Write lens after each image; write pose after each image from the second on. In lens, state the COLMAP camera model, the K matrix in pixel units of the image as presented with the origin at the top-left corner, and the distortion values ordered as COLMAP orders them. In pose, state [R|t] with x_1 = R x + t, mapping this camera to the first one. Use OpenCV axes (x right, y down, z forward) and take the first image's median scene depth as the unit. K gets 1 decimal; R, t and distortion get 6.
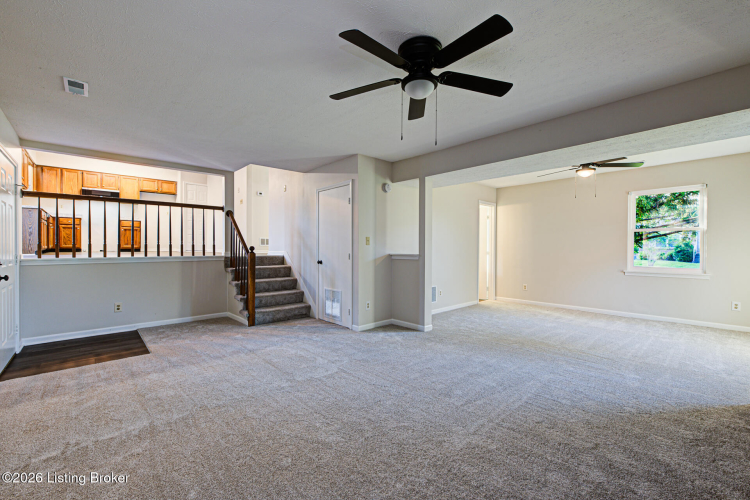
lens RADIAL K [[319.5, 0, 373.3], [0, 319.5, 251.5], [0, 0, 1]] dist [0.000004, -0.000357]
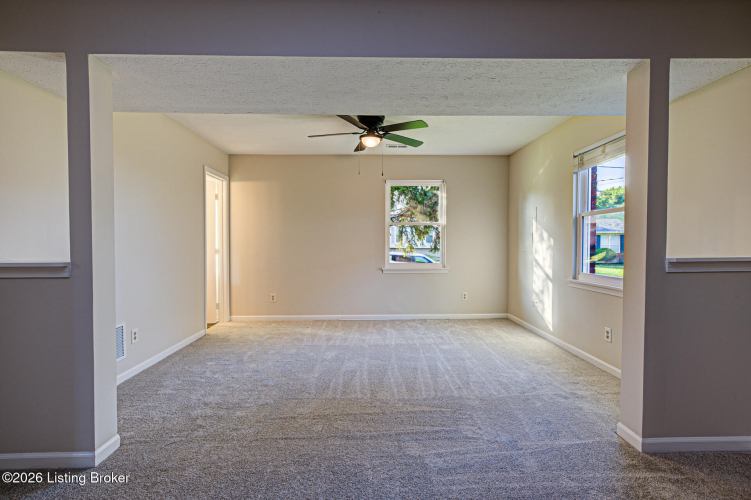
lens RADIAL K [[338.6, 0, 380.4], [0, 338.6, 250.2], [0, 0, 1]] dist [0.001609, 0.000793]
pose [[0.648707, -0.019143, 0.760798, 0.061492], [0.012216, 0.999817, 0.014741, -0.005405], [-0.760940, -0.000269, 0.648822, 0.379555]]
